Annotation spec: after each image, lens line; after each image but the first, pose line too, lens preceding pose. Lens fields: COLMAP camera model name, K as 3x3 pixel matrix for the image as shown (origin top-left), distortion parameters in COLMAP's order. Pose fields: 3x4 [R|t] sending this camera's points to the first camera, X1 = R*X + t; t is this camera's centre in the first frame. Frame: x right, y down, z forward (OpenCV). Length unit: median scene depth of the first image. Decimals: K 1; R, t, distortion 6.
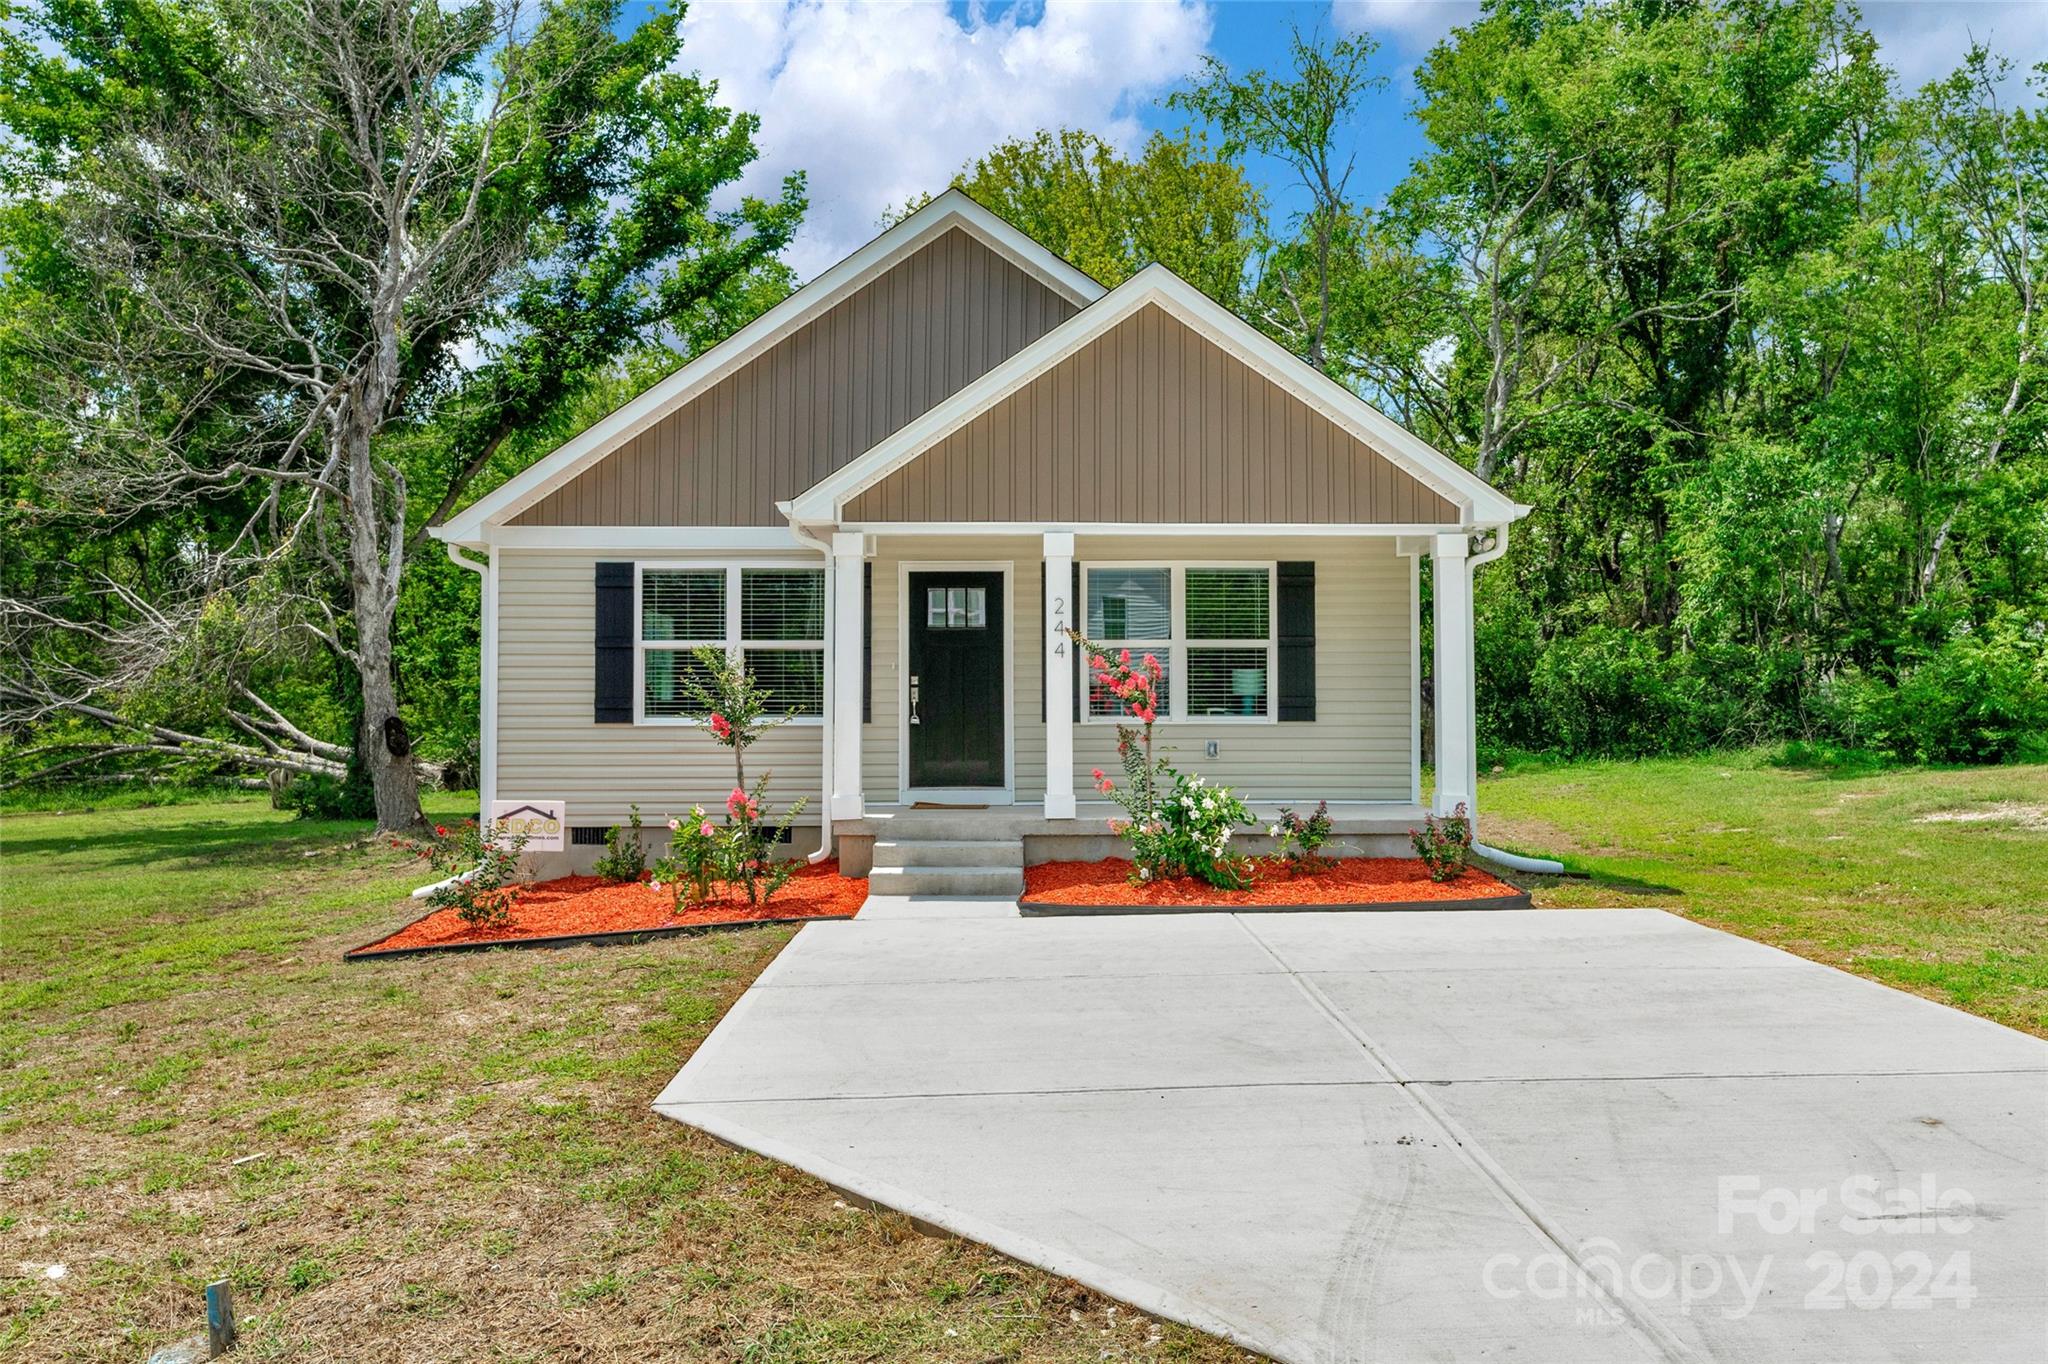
lens RADIAL K [[1533.9, 0, 1030.9], [0, 1533.9, 681.6], [0, 0, 1]] dist [0.037494, 0.002049]
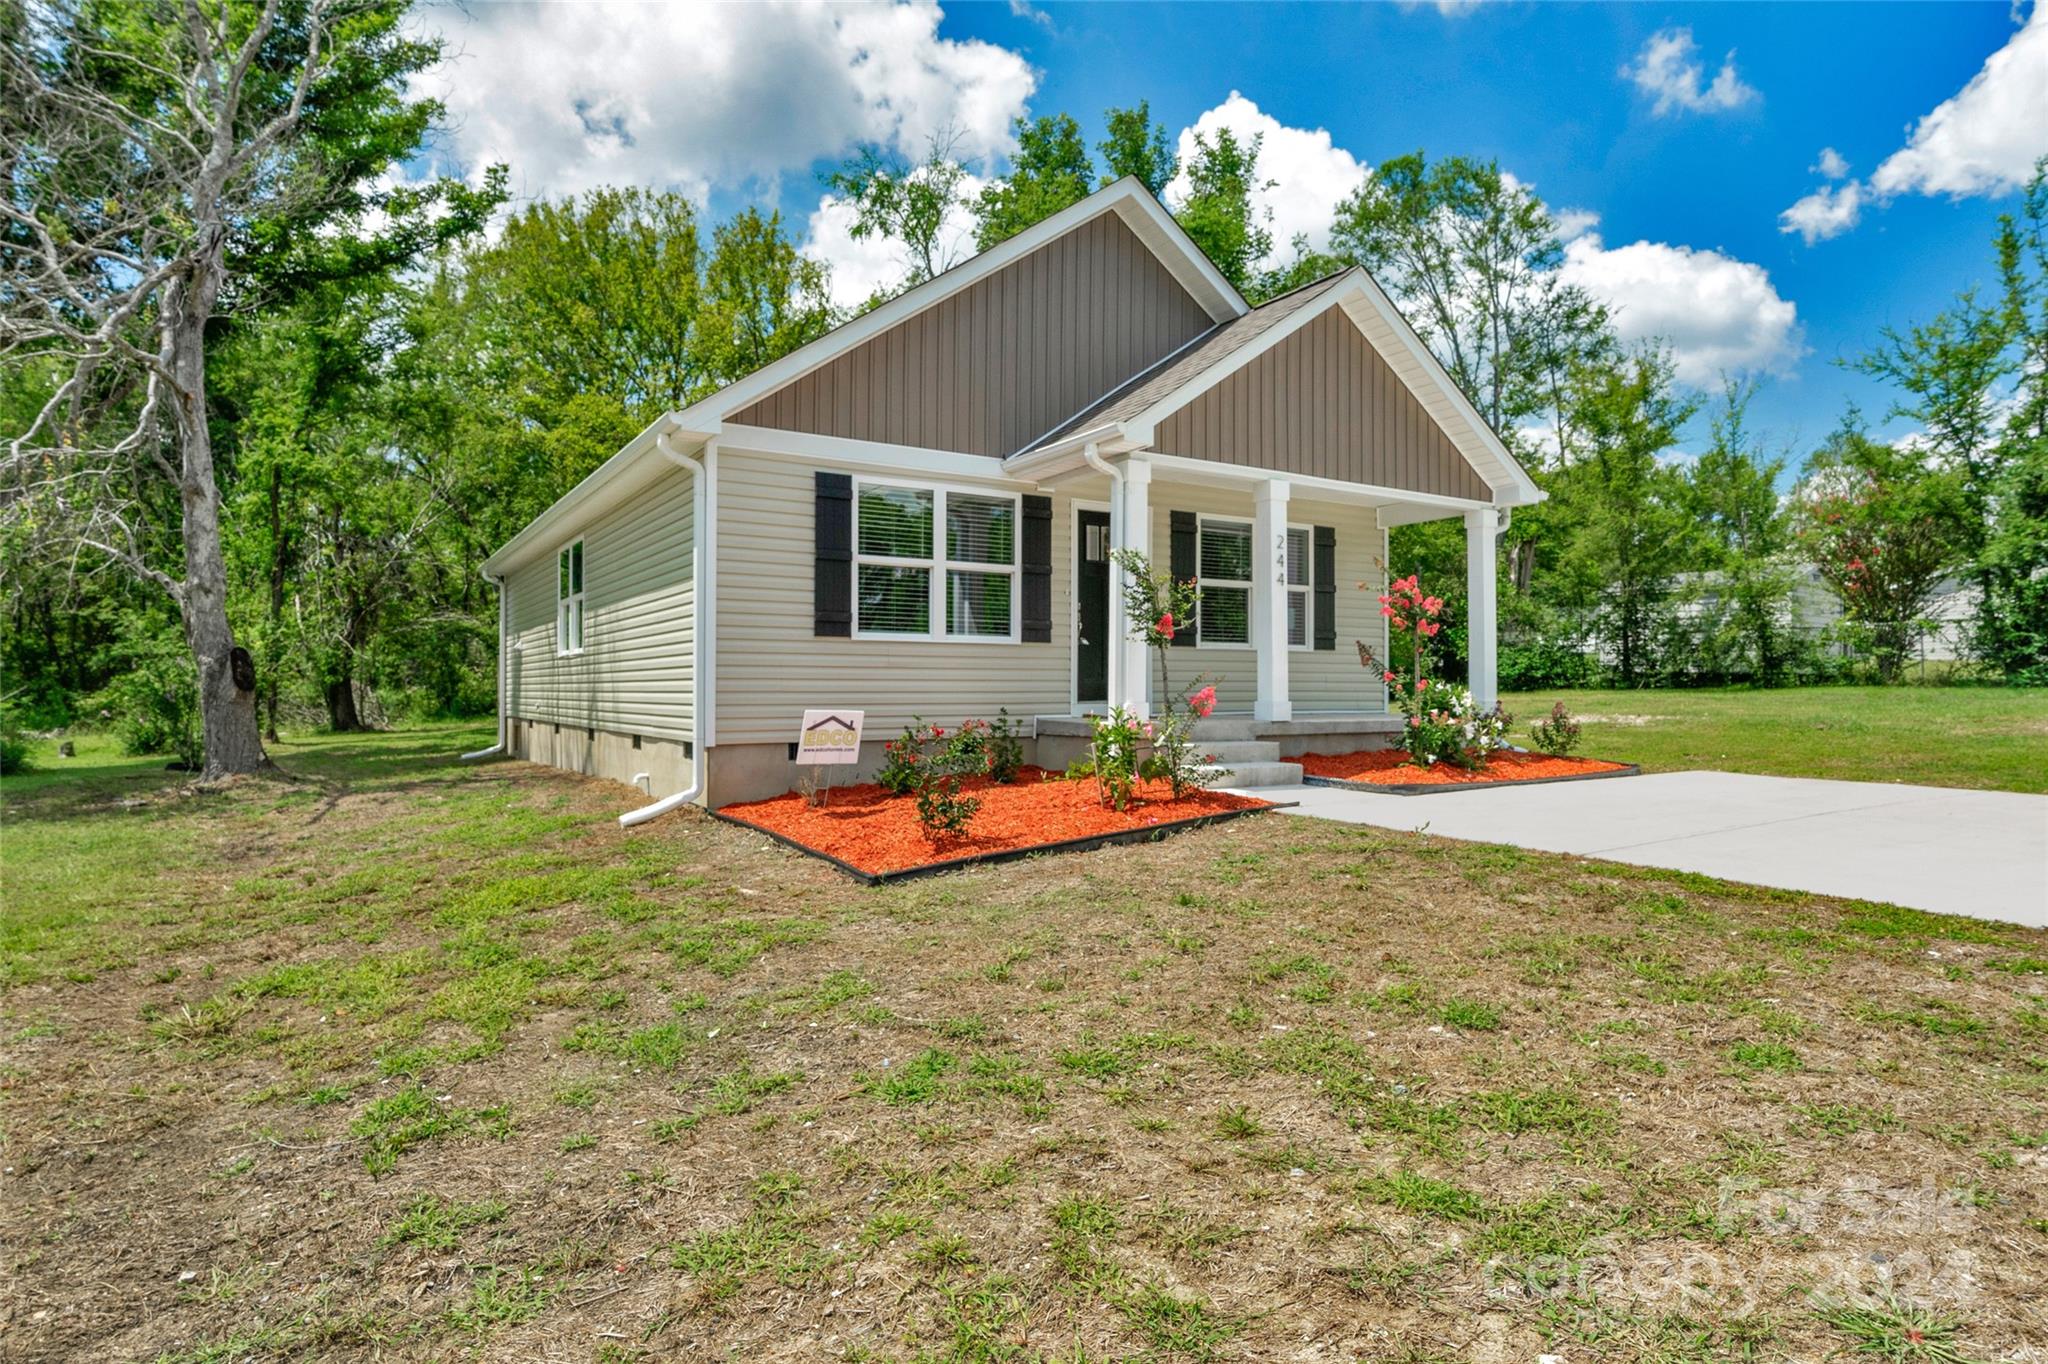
lens RADIAL K [[1089.1, 0, 1013.9], [0, 1089.1, 690.7], [0, 0, 1]] dist [0.004809, 0.001198]
pose [[0.861417, 0.000785, 0.507898, -0.526087], [-0.011712, 0.999764, 0.018318, 0.047352], [-0.507763, -0.021728, 0.861222, 0.337512]]
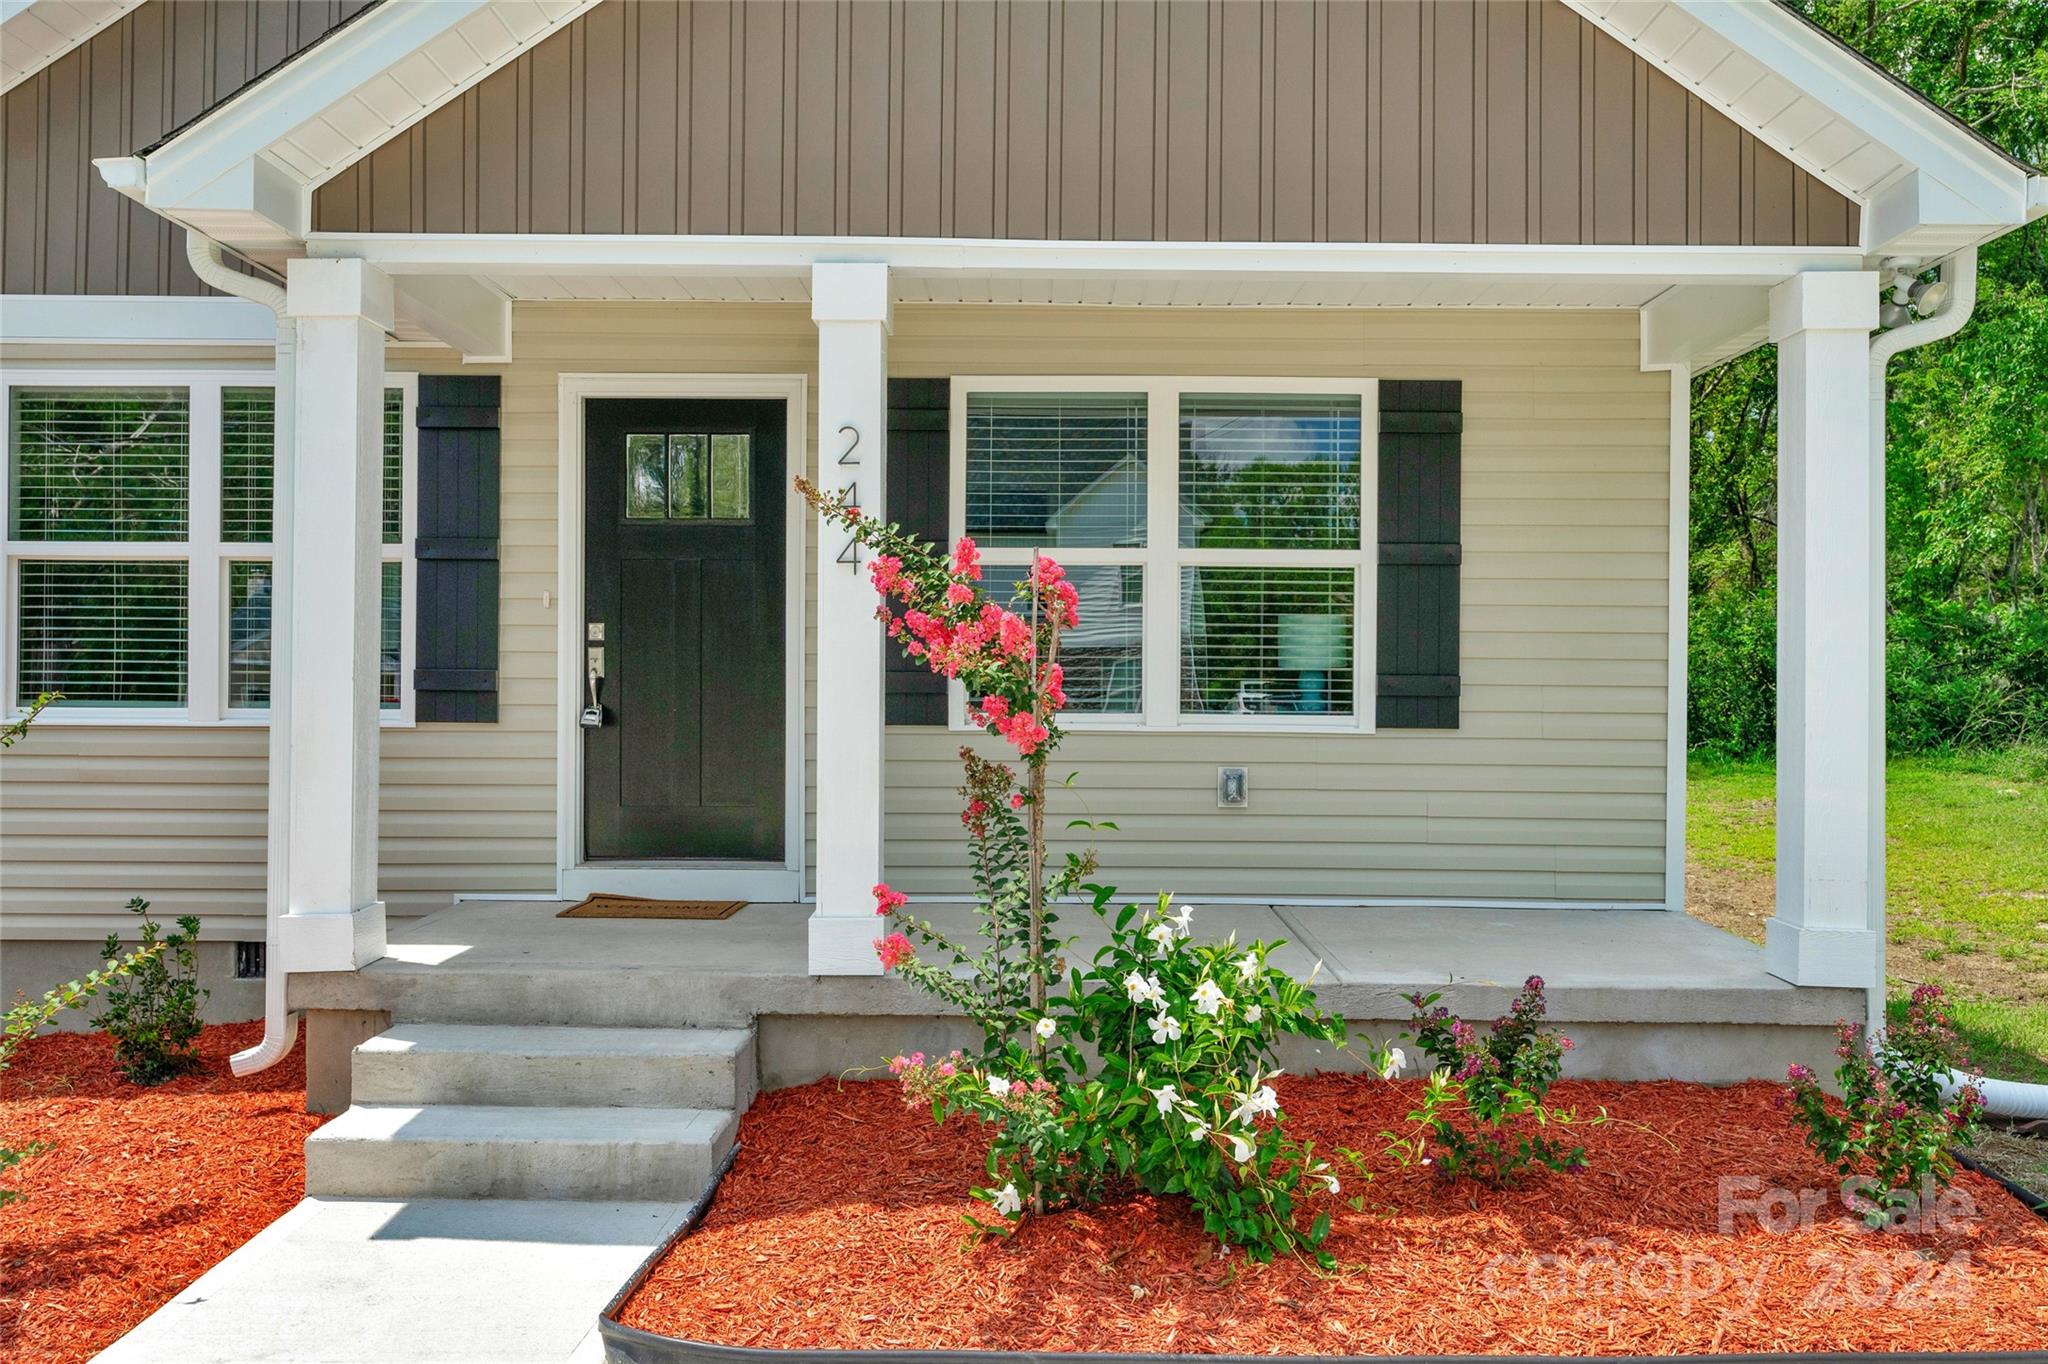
lens RADIAL K [[1595.3, 0, 1023.6], [0, 1595.3, 681.6], [0, 0, 1]] dist [0.005041, 0.000361]
pose [[0.999627, 0.009531, -0.025574, 0.067413], [-0.008988, 0.999733, 0.021274, 0.002794], [0.025770, -0.021036, 0.999447, 0.521624]]
